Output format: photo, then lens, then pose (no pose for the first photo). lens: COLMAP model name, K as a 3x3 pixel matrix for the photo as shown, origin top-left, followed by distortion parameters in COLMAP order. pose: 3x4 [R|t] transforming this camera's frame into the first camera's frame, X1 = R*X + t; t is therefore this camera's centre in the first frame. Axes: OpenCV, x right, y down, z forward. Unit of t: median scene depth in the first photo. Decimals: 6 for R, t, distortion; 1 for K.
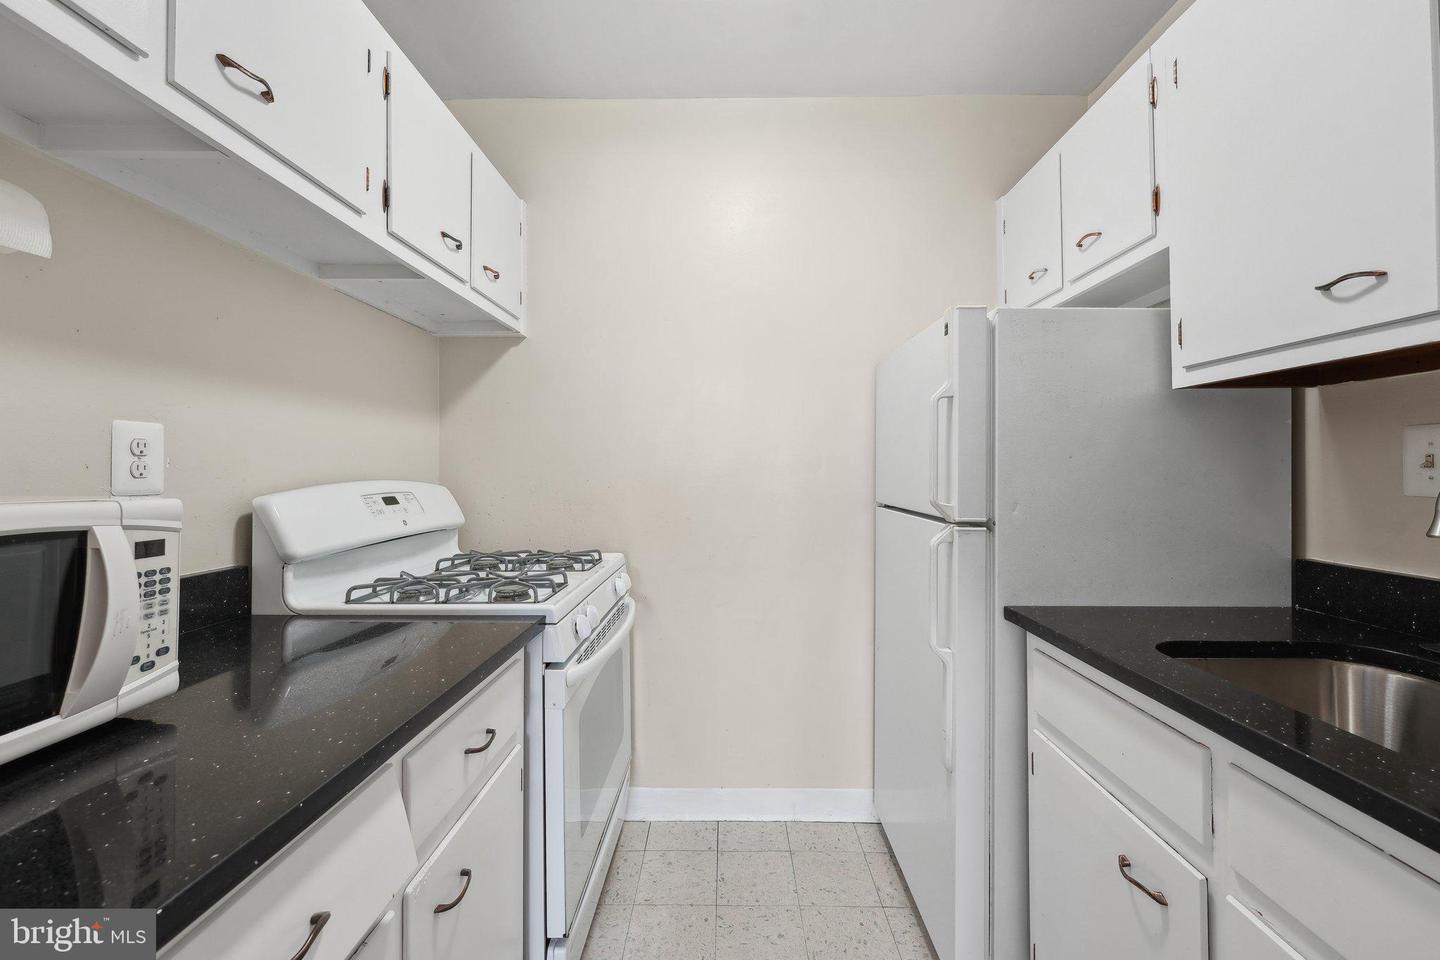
lens RADIAL K [[593.2, 0, 721.8], [0, 593.2, 454.8], [0, 0, 1]] dist [-0.001112, -0.000356]
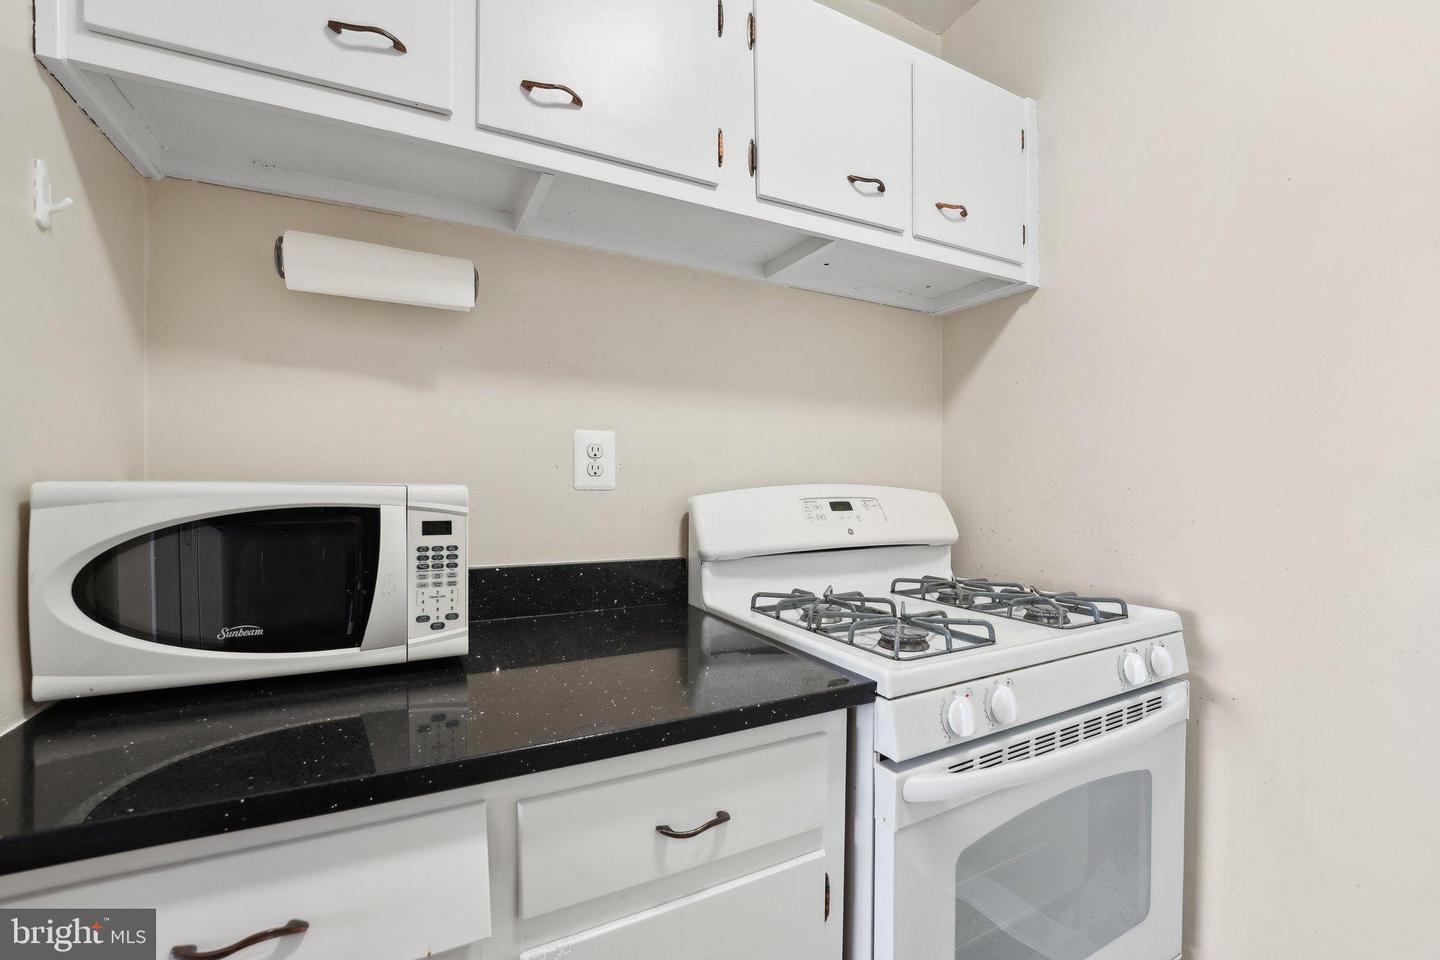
lens RADIAL K [[595.1, 0, 719.4], [0, 595.1, 496.3], [0, 0, 1]] dist [-0.033350, 0.000001]
pose [[0.478017, 0.016644, -0.878193, 0.184023], [0.020667, 0.999331, 0.030190, 0.039832], [0.878107, -0.032581, 0.477353, 0.515551]]
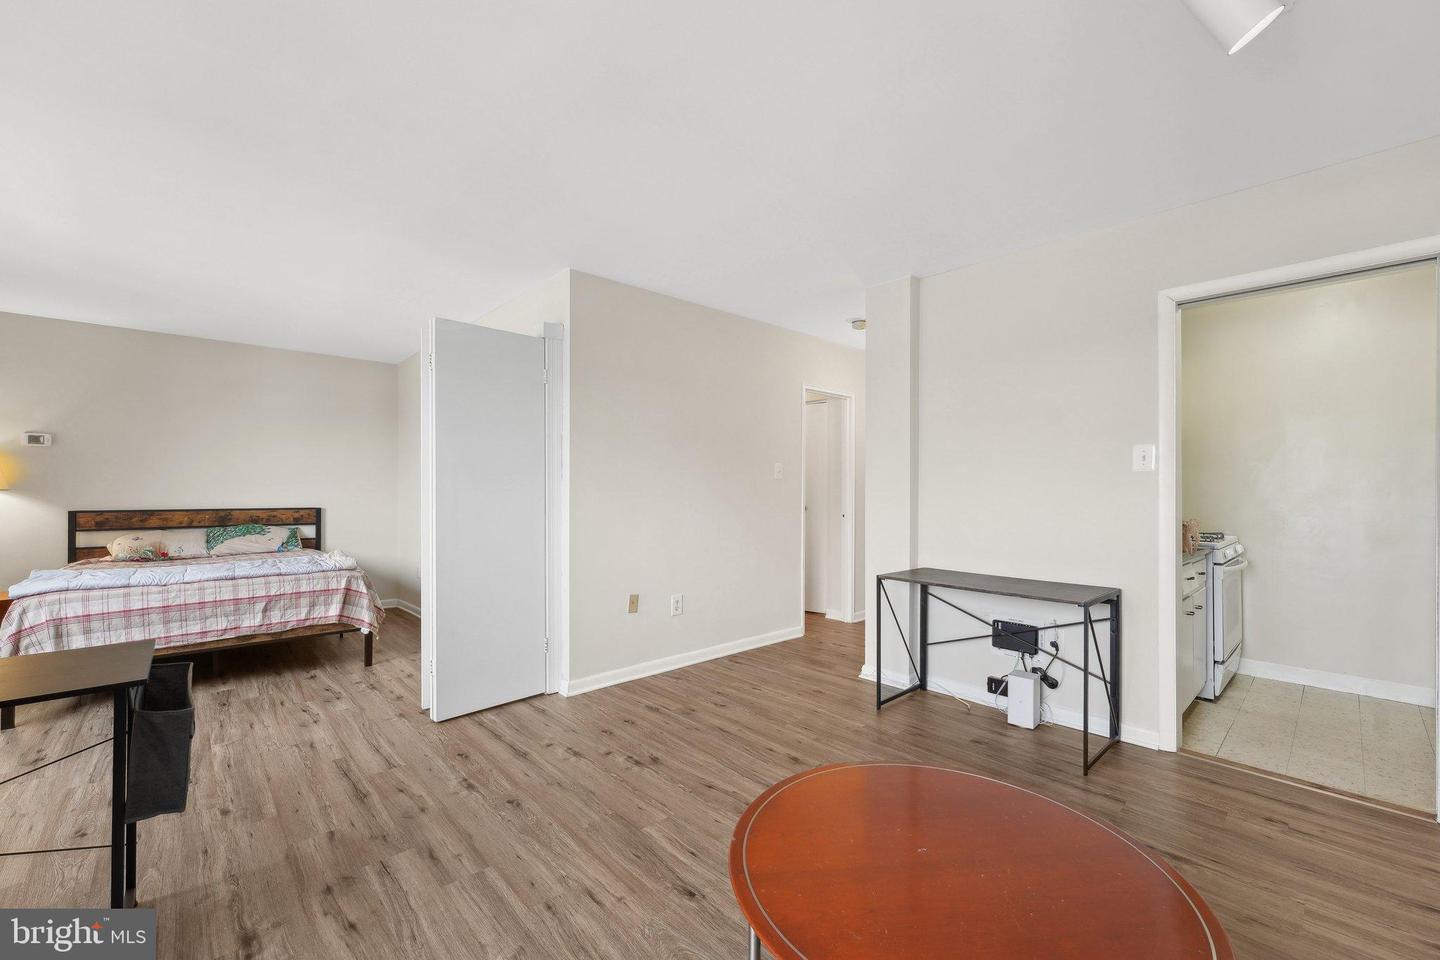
lens RADIAL K [[574.0, 0, 714.9], [0, 574.0, 484.3], [0, 0, 1]] dist [-0.026972, 0.006175]
pose [[0.683721, -0.008558, -0.729694, 0.045945], [0.015766, 0.999871, 0.003046, -0.081961], [0.729573, -0.013587, 0.683768, -2.594905]]
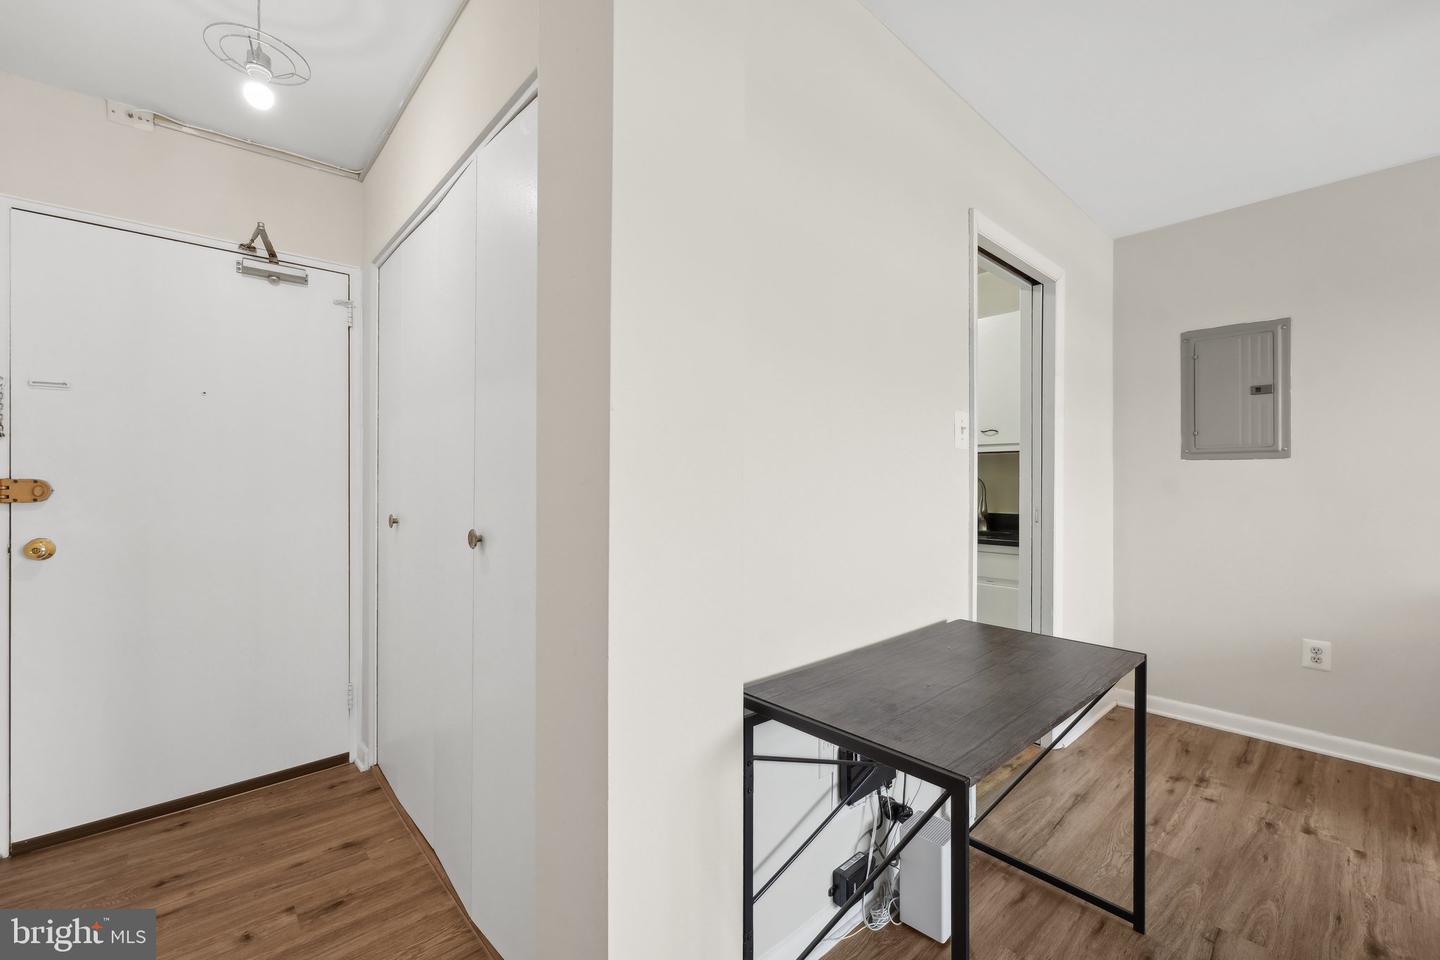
lens RADIAL K [[587.2, 0, 717.9], [0, 587.2, 480.1], [0, 0, 1]] dist [0.000012, -0.000040]
pose [[0.739481, -0.000717, 0.673177, -1.985144], [-0.016372, 0.999684, 0.019050, -0.029176], [-0.672978, -0.025108, 0.739236, -0.679759]]
